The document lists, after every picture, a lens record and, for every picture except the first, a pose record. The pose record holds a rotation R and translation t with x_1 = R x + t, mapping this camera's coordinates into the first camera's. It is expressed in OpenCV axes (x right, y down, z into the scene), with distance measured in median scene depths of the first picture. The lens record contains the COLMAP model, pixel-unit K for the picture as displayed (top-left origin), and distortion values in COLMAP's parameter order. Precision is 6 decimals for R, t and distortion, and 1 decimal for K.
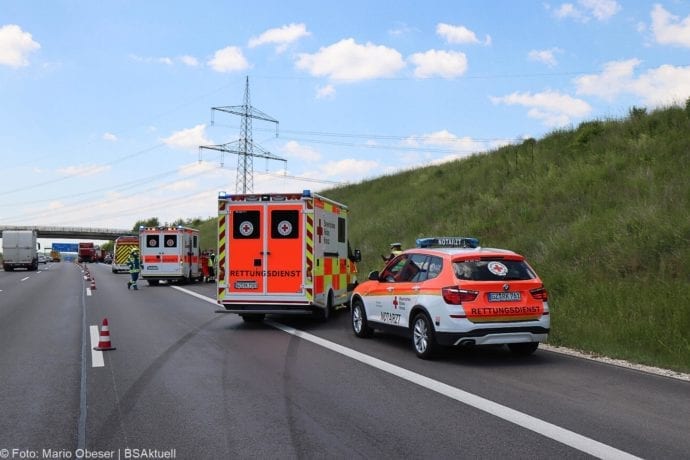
lens RADIAL K [[722.6, 0, 345.0], [0, 722.6, 230.0], [0, 0, 1]] dist [-0.063997, 0.004193]
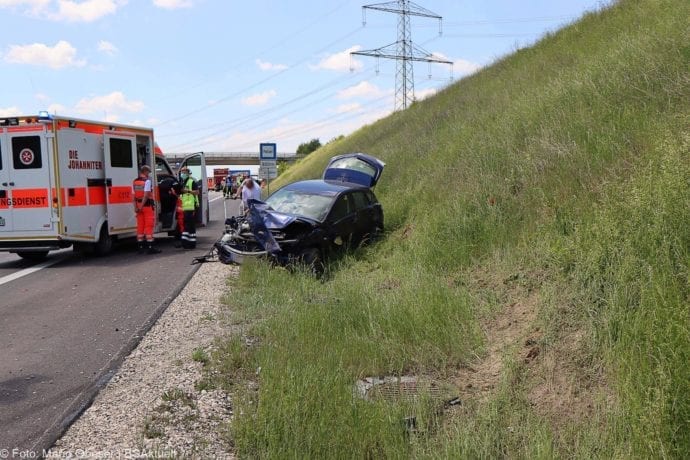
lens RADIAL K [[722.6, 0, 345.0], [0, 722.6, 230.0], [0, 0, 1]] dist [-0.063997, 0.004193]
pose [[0.968265, -0.014356, -0.249514, 0.021201], [0.041775, 0.993601, 0.104942, 0.022522], [0.246411, -0.112035, 0.962668, 0.629254]]
